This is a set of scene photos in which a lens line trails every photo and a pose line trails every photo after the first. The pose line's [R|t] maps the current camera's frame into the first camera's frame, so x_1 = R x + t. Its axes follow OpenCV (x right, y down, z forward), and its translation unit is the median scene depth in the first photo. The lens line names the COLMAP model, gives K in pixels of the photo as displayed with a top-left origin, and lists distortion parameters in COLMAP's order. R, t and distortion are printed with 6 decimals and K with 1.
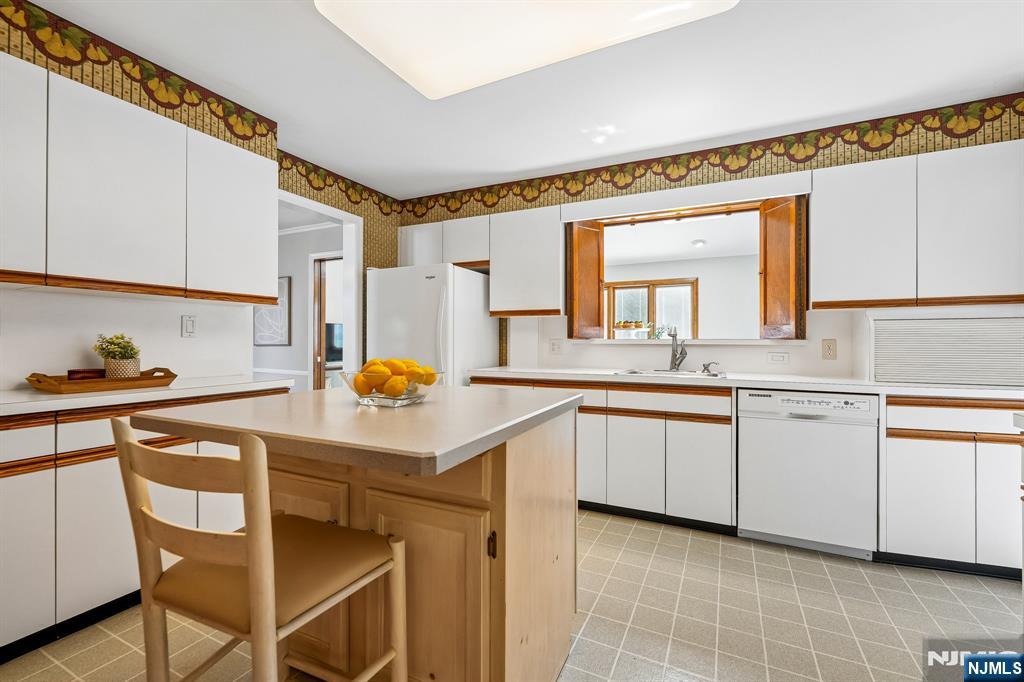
lens RADIAL K [[417.8, 0, 491.6], [0, 417.8, 337.3], [0, 0, 1]] dist [-0.001643, 0.000155]
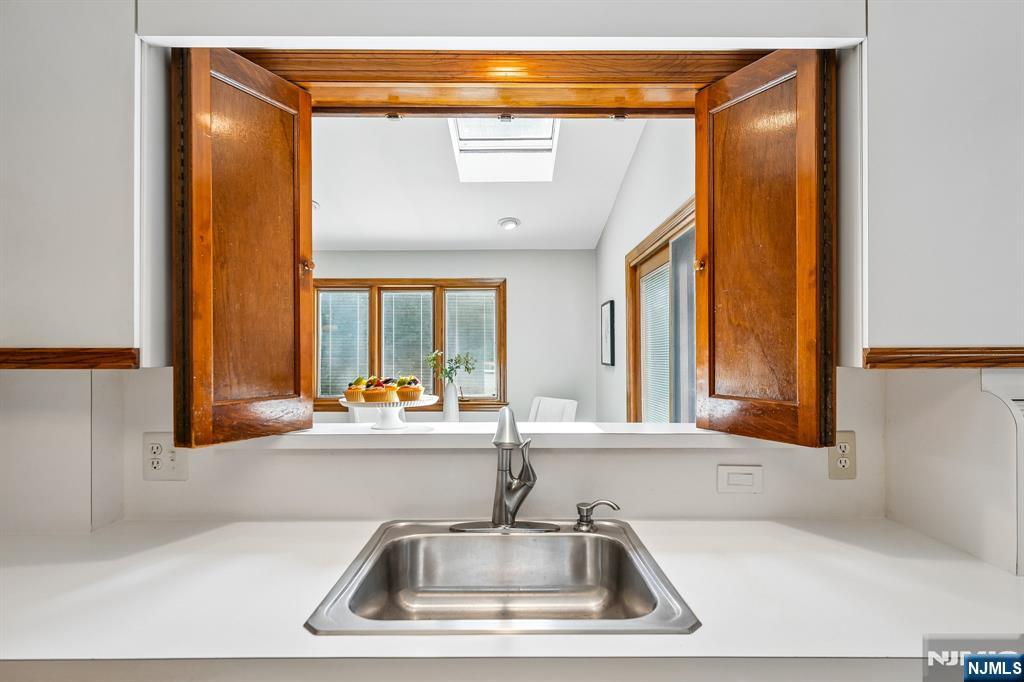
lens RADIAL K [[526.8, 0, 510.8], [0, 526.8, 345.8], [0, 0, 1]] dist [0.004853, 0.000312]
pose [[0.875855, -0.002909, 0.482565, 0.209711], [0.007913, 0.999934, -0.008335, -0.063125], [-0.482509, 0.011118, 0.875820, 0.557771]]
